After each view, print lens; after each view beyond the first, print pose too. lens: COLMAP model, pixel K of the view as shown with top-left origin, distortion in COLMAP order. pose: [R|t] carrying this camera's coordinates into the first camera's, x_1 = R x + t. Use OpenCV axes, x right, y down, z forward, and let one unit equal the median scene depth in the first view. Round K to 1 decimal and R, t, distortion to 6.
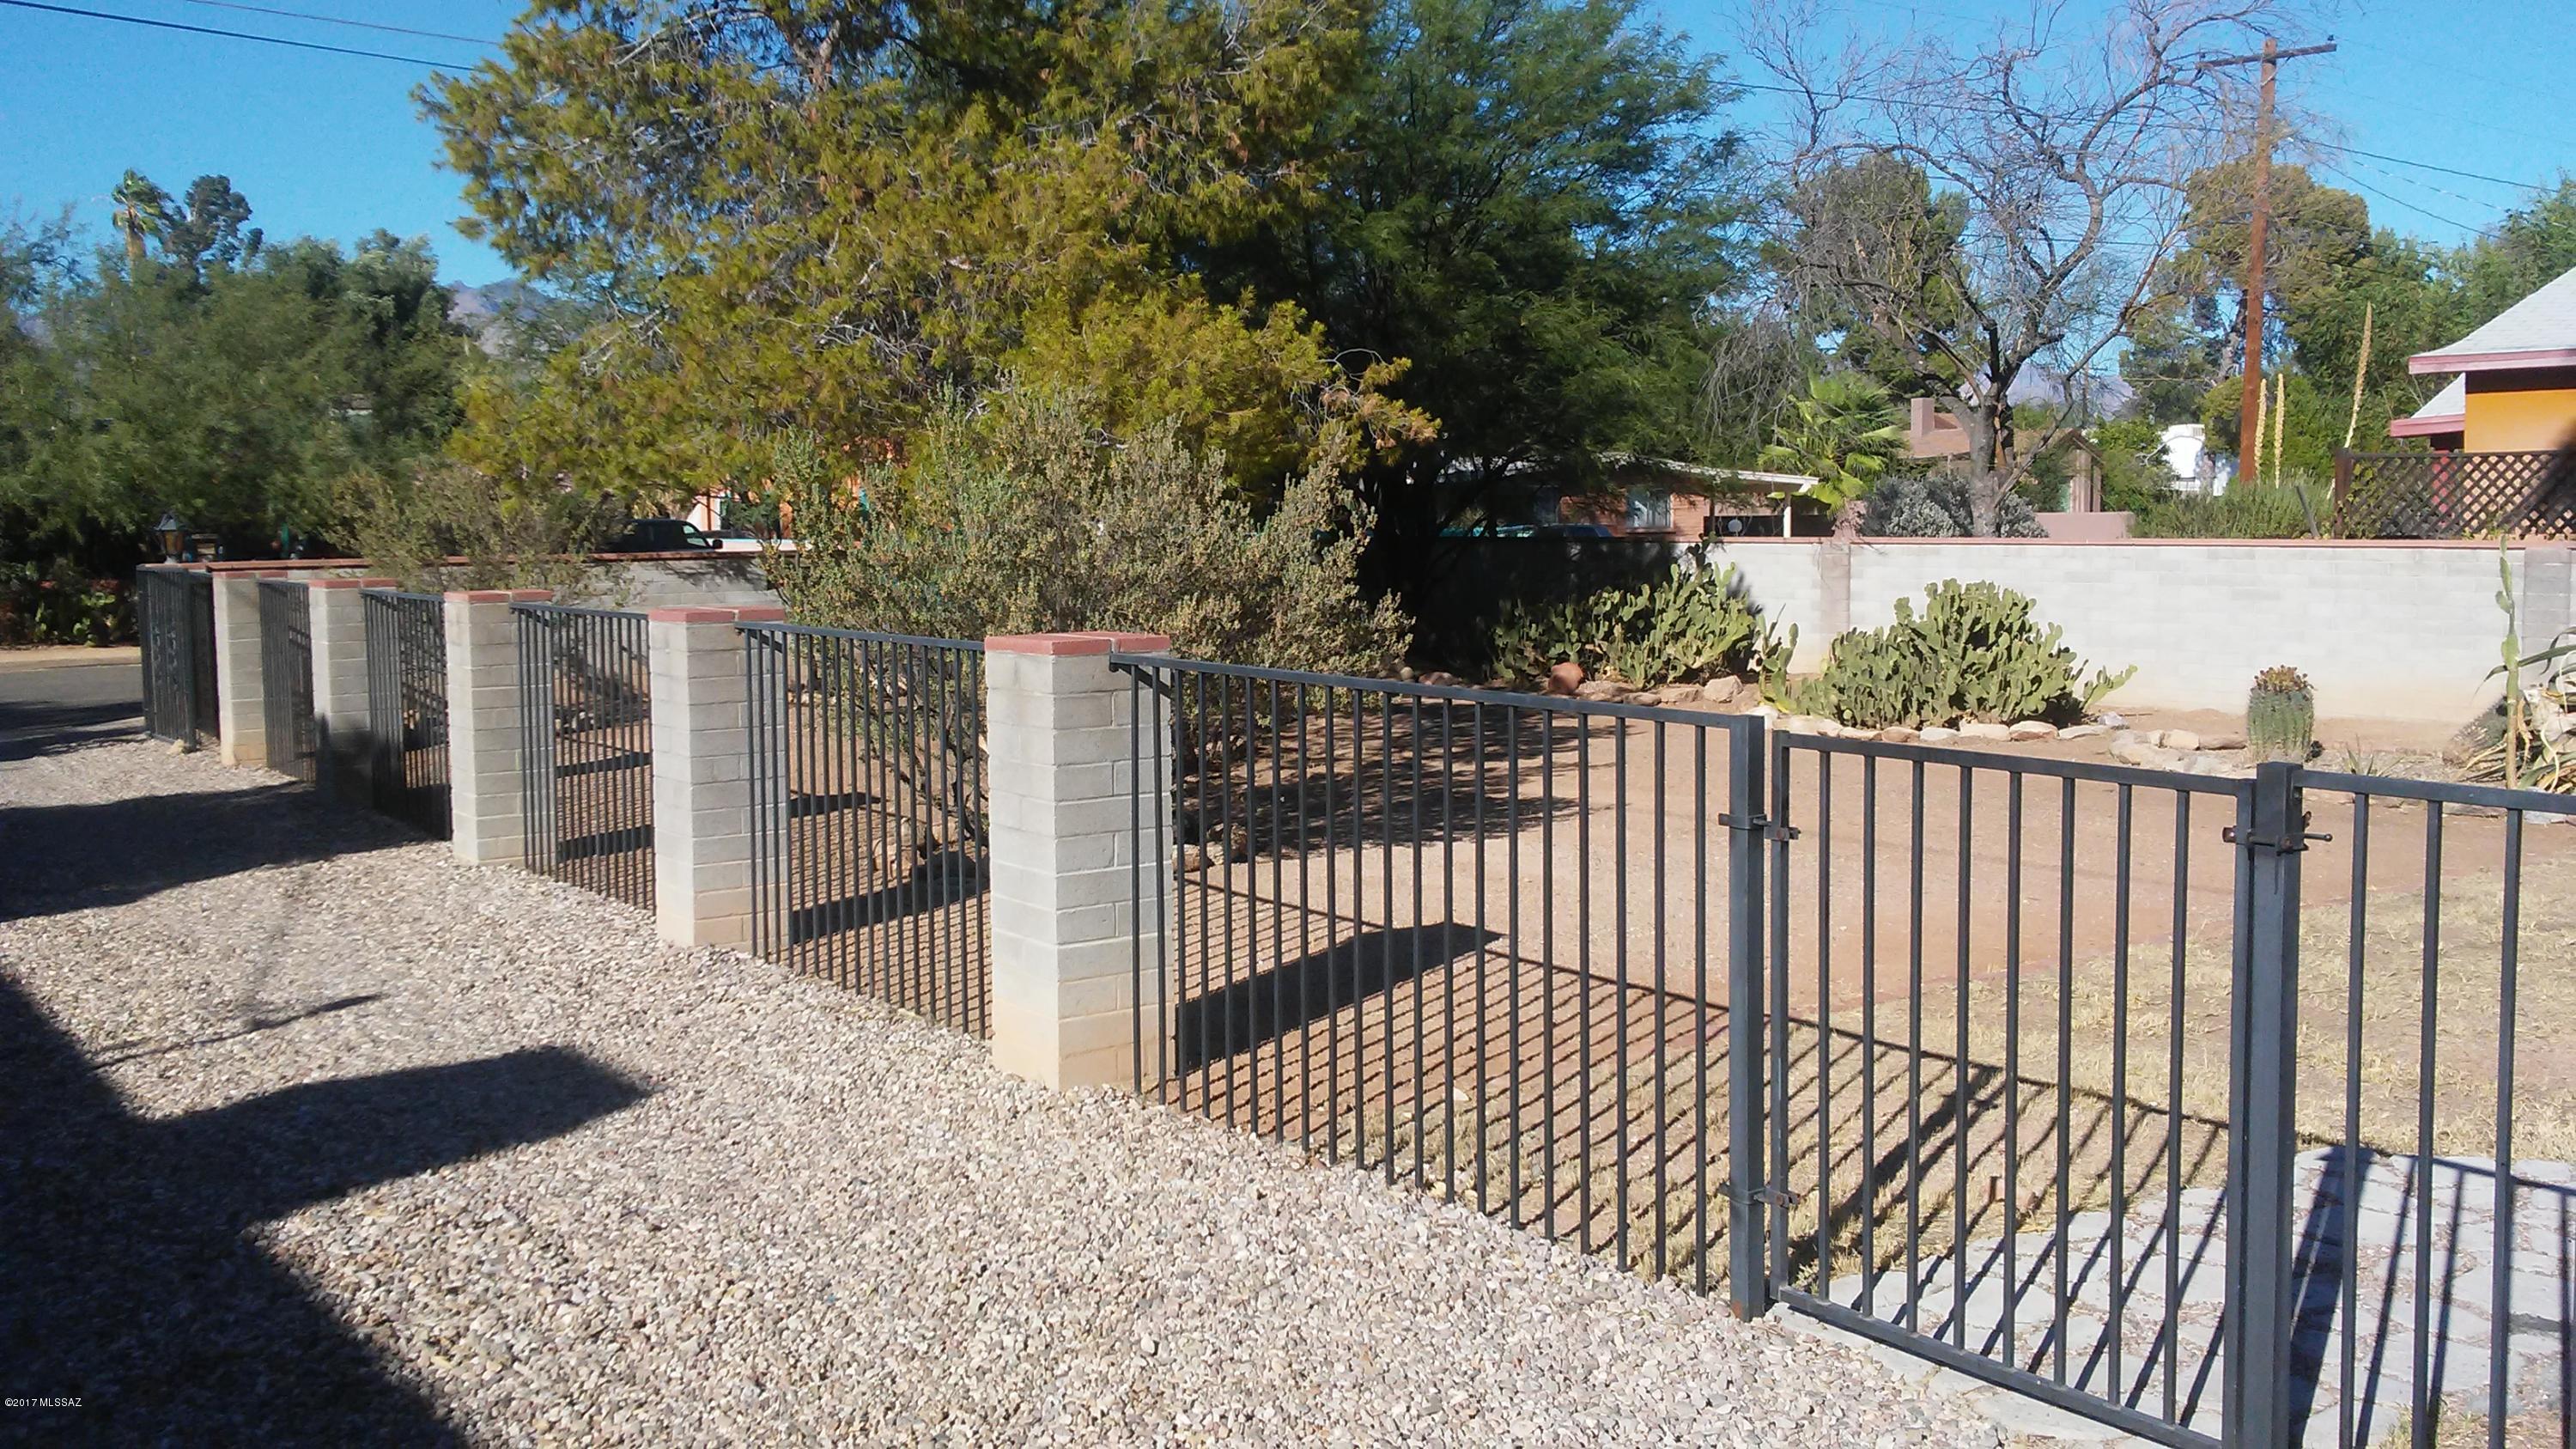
lens RADIAL K [[2239.3, 0, 1286.7], [0, 2239.3, 722.6], [0, 0, 1]] dist [0.065217, -0.138498]
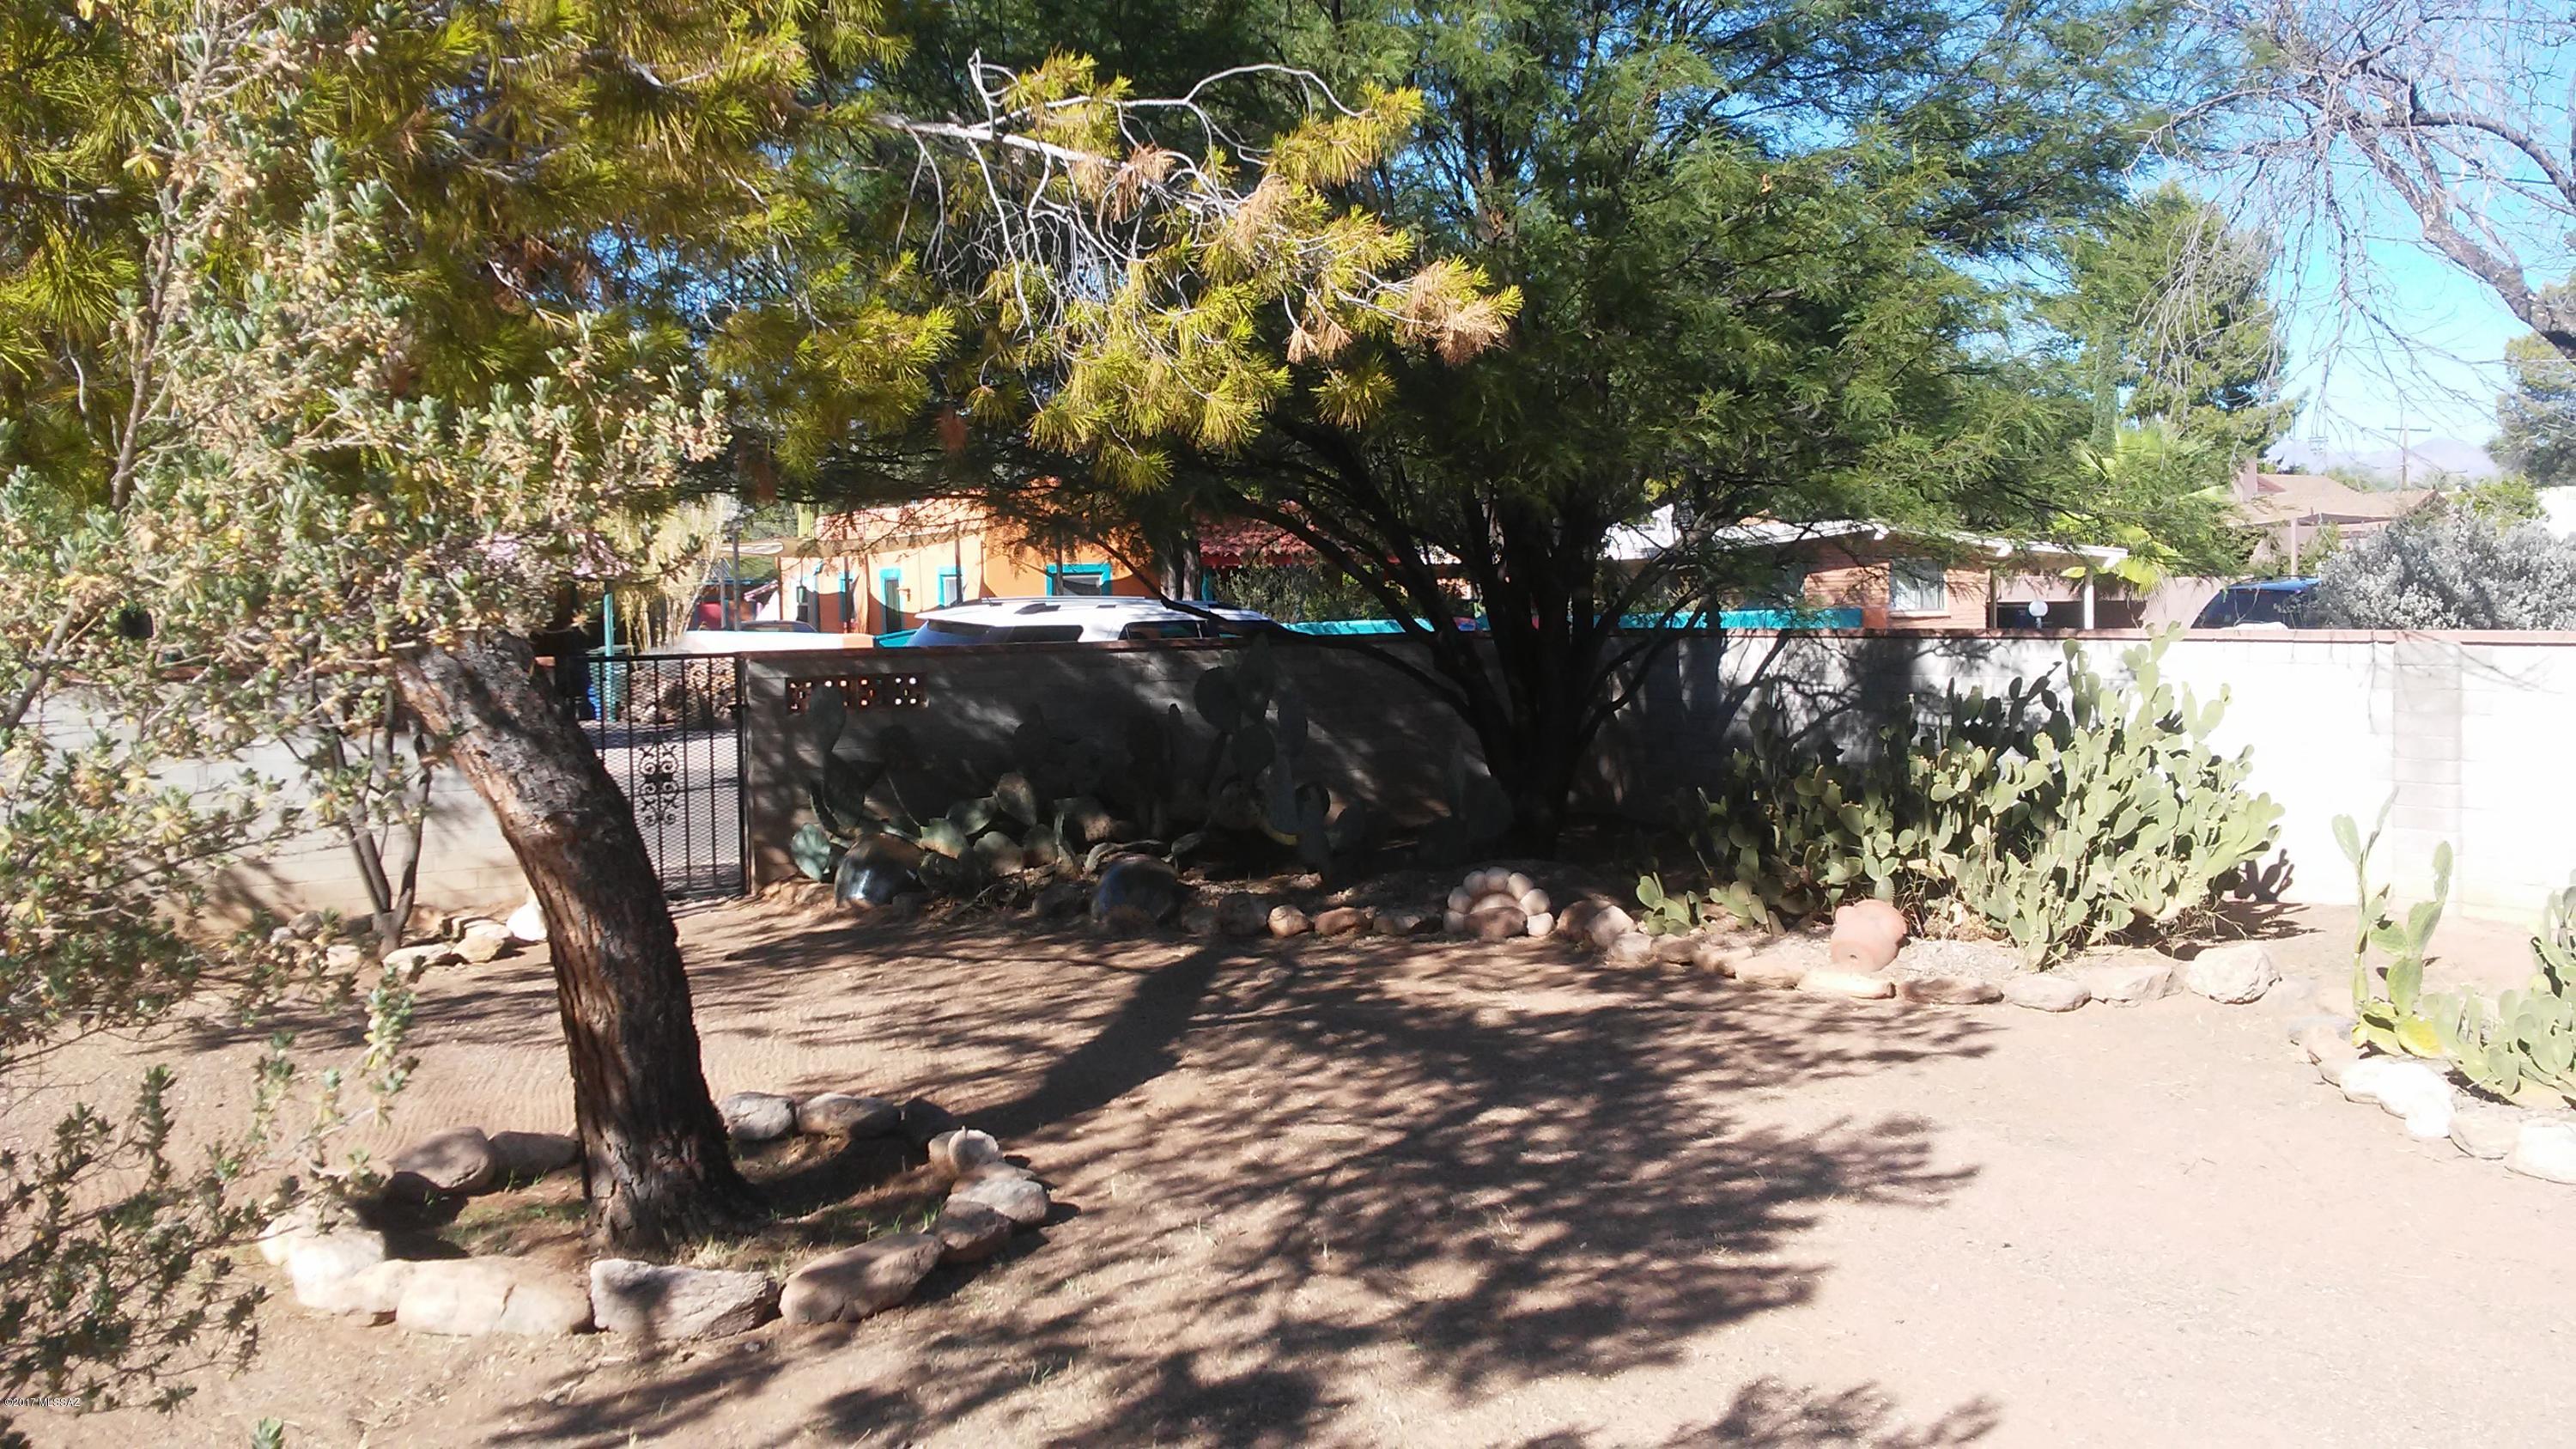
lens RADIAL K [[2239.3, 0, 1286.7], [0, 2239.3, 719.2], [0, 0, 1]] dist [0.065217, -0.138498]
pose [[0.995329, 0.003859, -0.096467, 0.049785], [-0.007669, 0.999204, -0.039160, -0.045035], [0.096239, 0.039717, 0.994566, 0.523276]]
